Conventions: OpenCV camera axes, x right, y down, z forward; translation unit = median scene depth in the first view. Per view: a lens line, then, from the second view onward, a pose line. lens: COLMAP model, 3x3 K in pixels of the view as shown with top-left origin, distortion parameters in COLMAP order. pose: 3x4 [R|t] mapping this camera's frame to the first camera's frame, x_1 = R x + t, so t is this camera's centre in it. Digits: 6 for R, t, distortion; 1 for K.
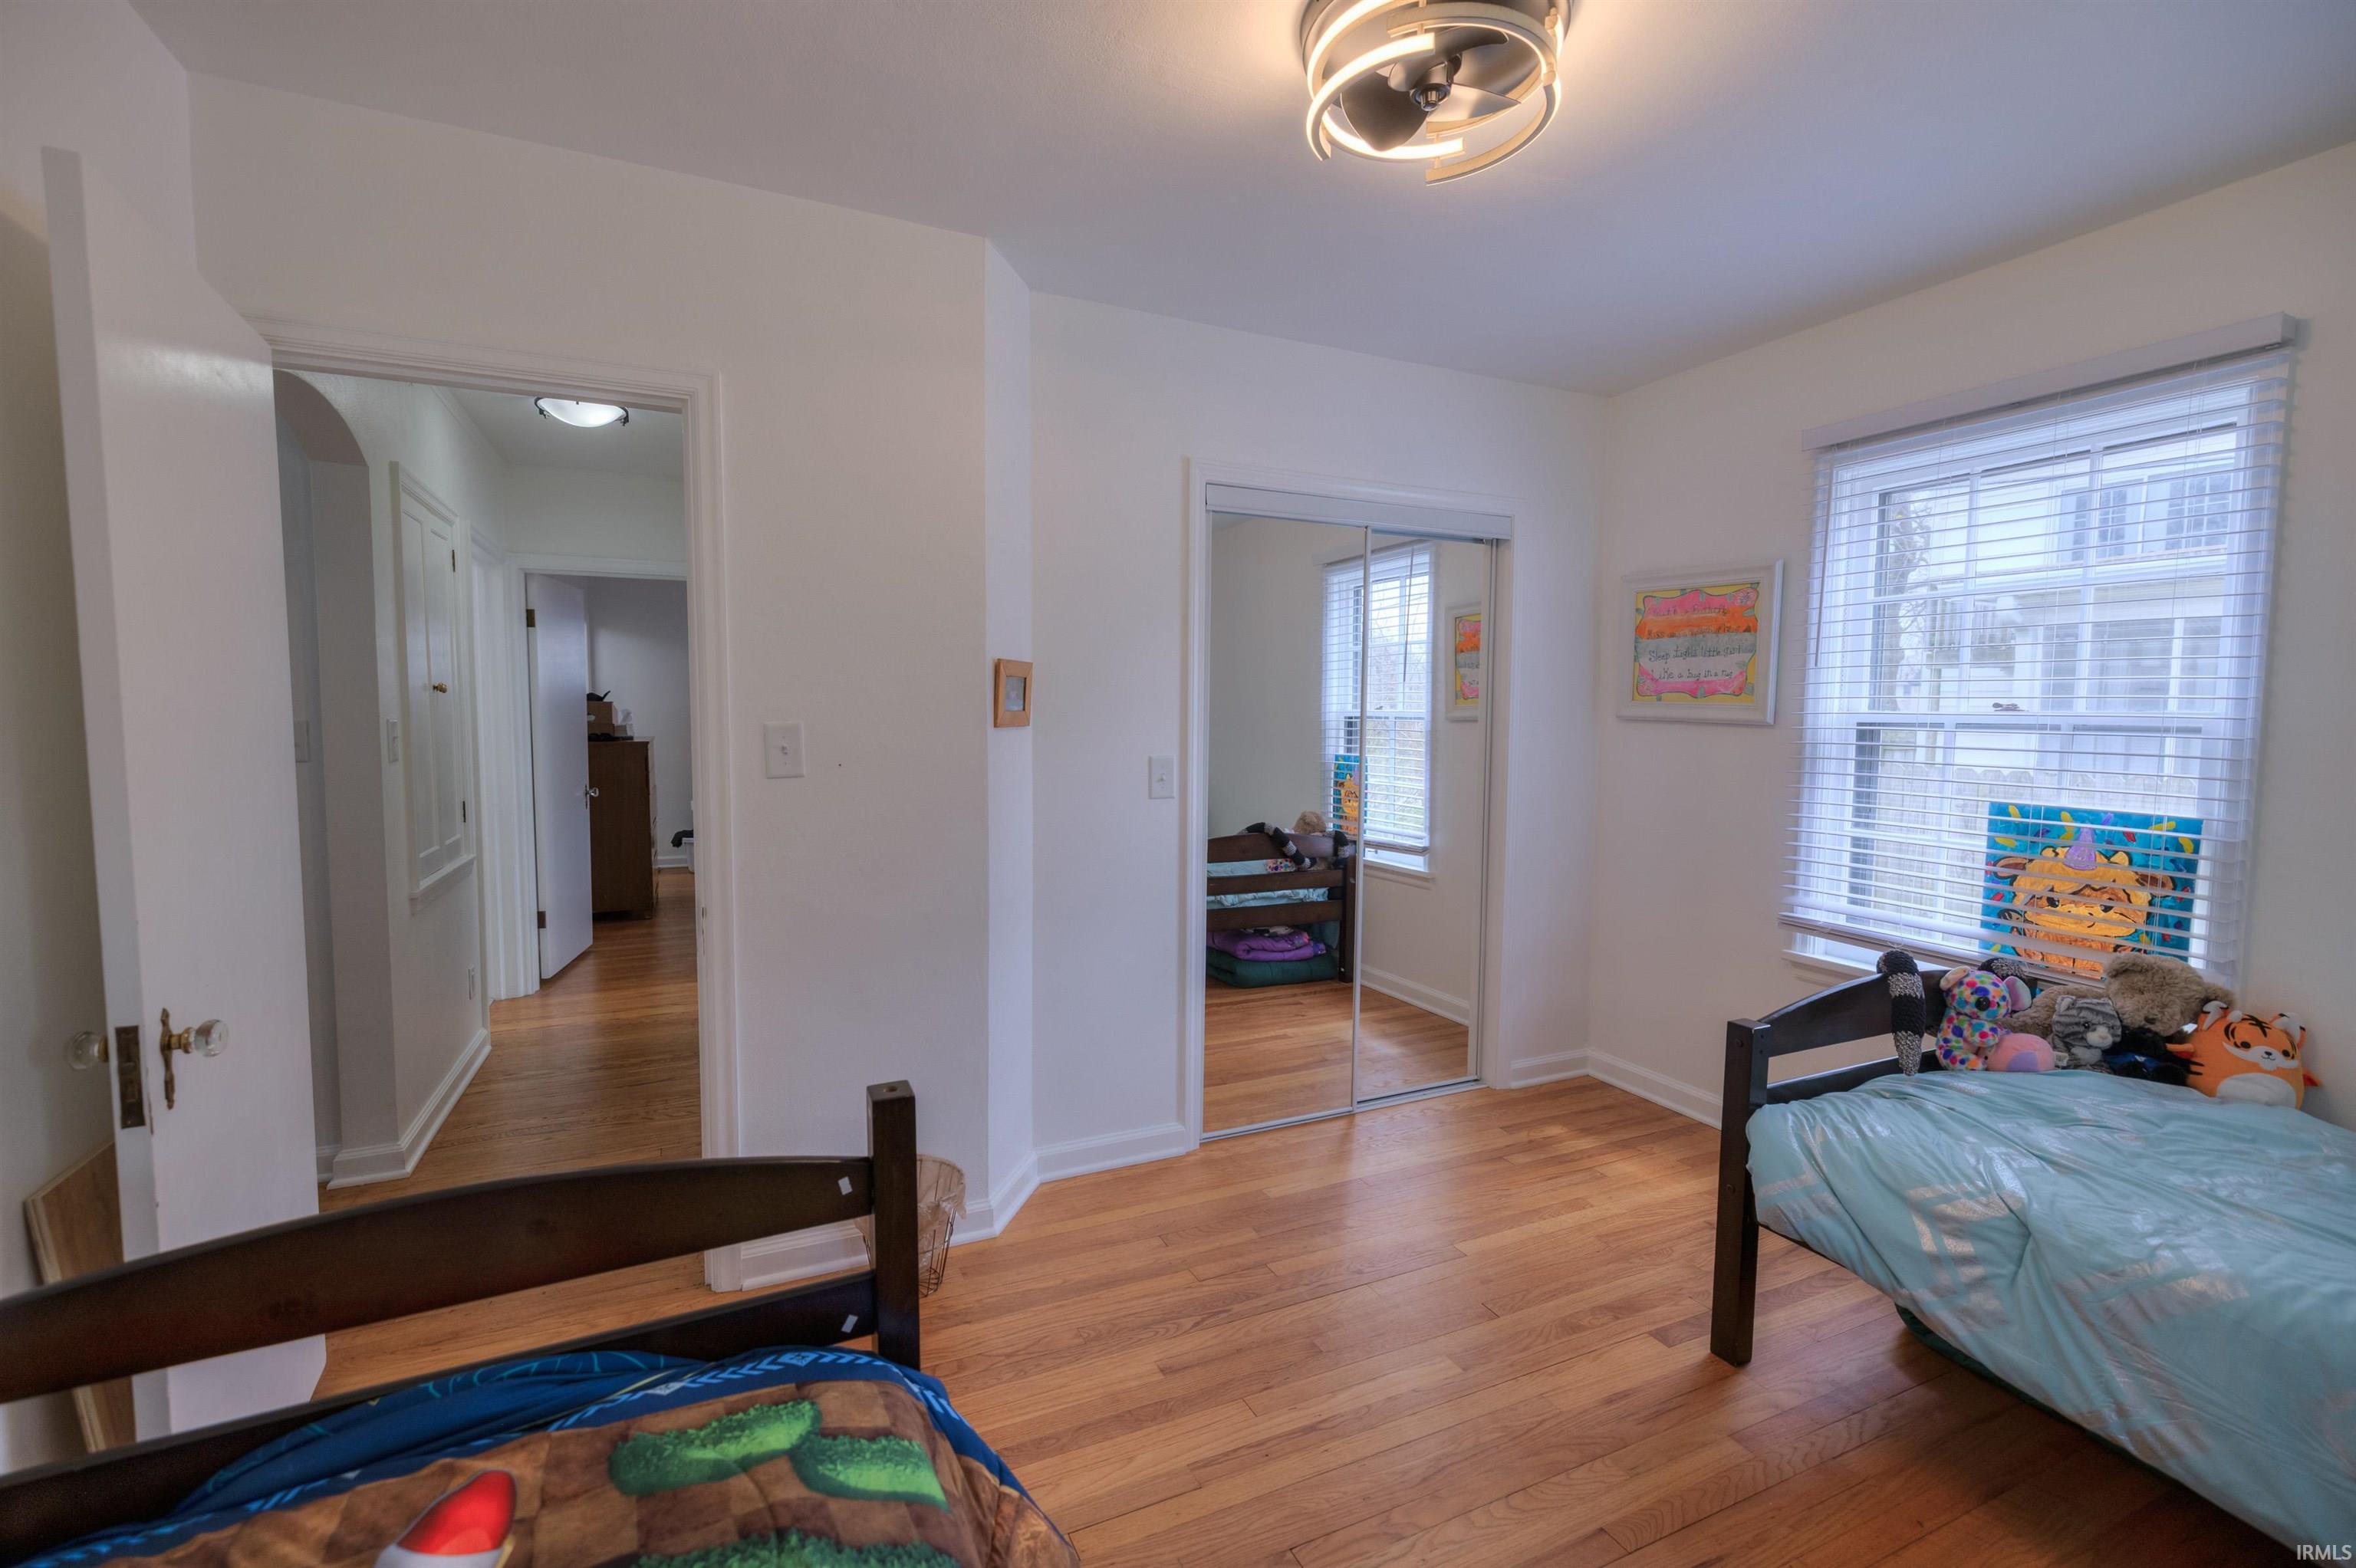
lens RADIAL K [[990.0, 0, 1141.1], [0, 990.0, 771.9], [0, 0, 1]] dist [0.001965, 0.000756]
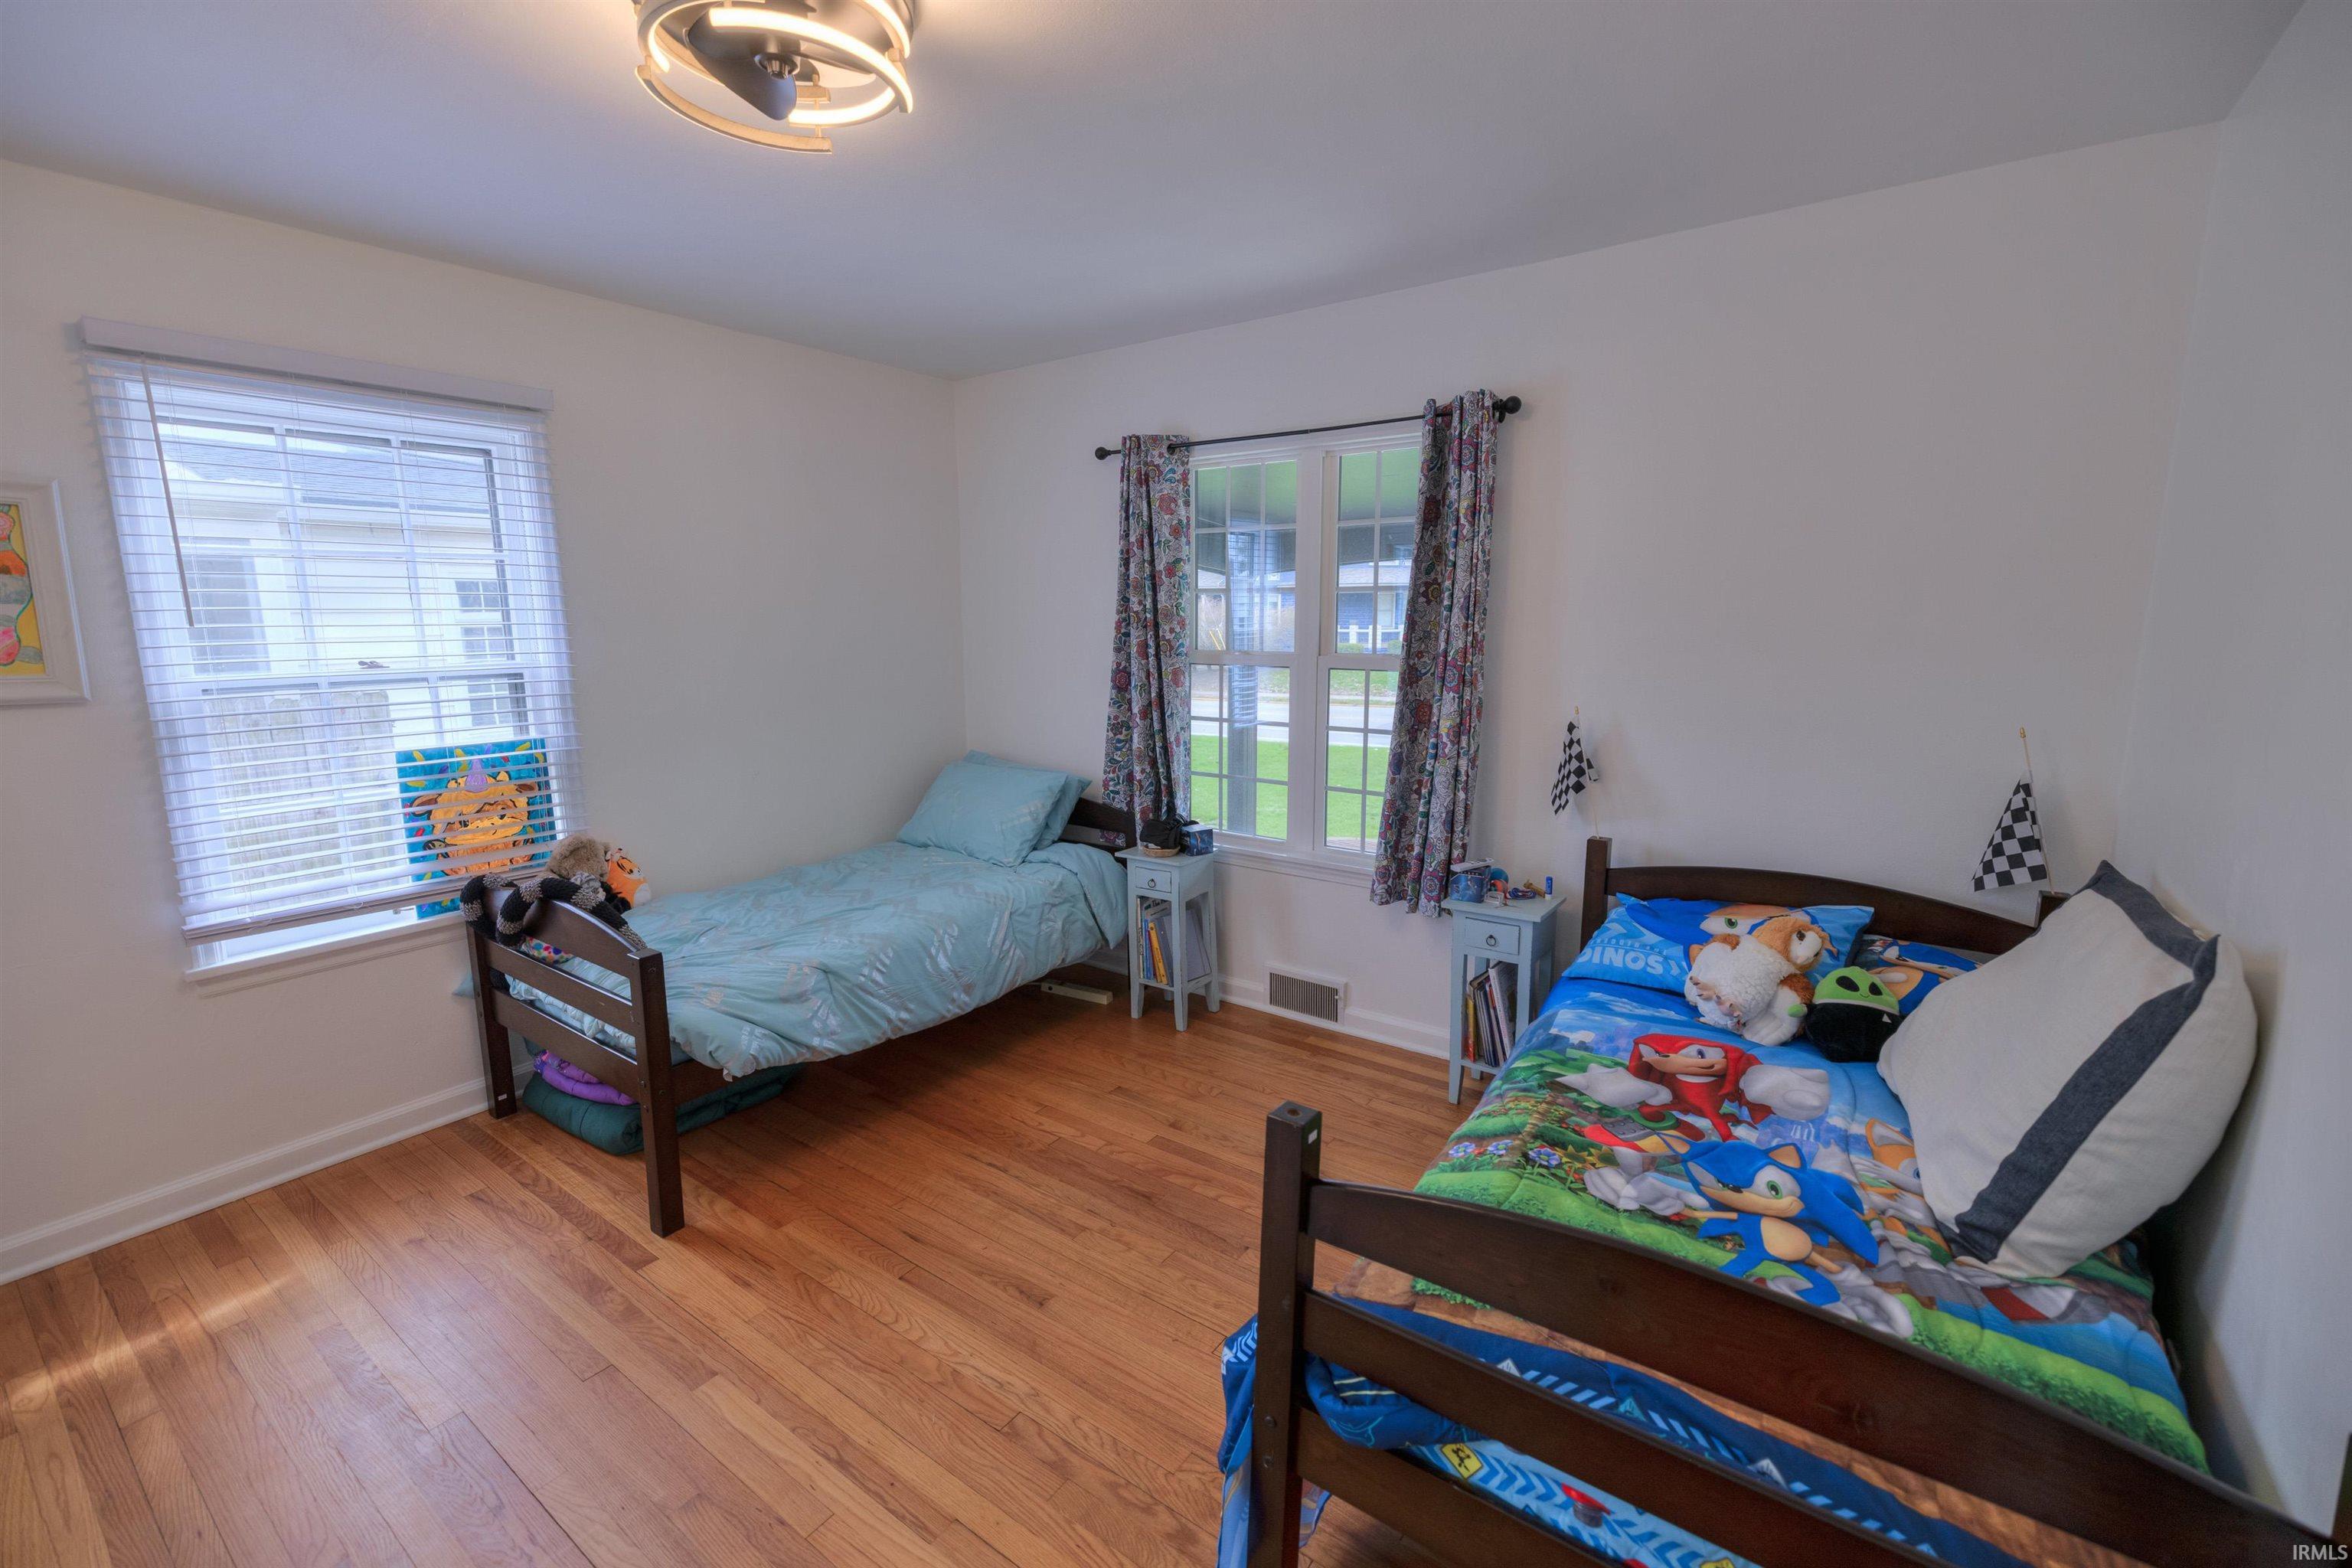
lens RADIAL K [[988.4, 0, 1139.1], [0, 988.4, 771.9], [0, 0, 1]] dist [0.001965, 0.000756]
pose [[-0.485803, -0.142515, 0.862371, -0.532000], [0.063353, 0.978282, 0.197359, -0.120010], [-0.871769, 0.150511, -0.466224, 0.846001]]
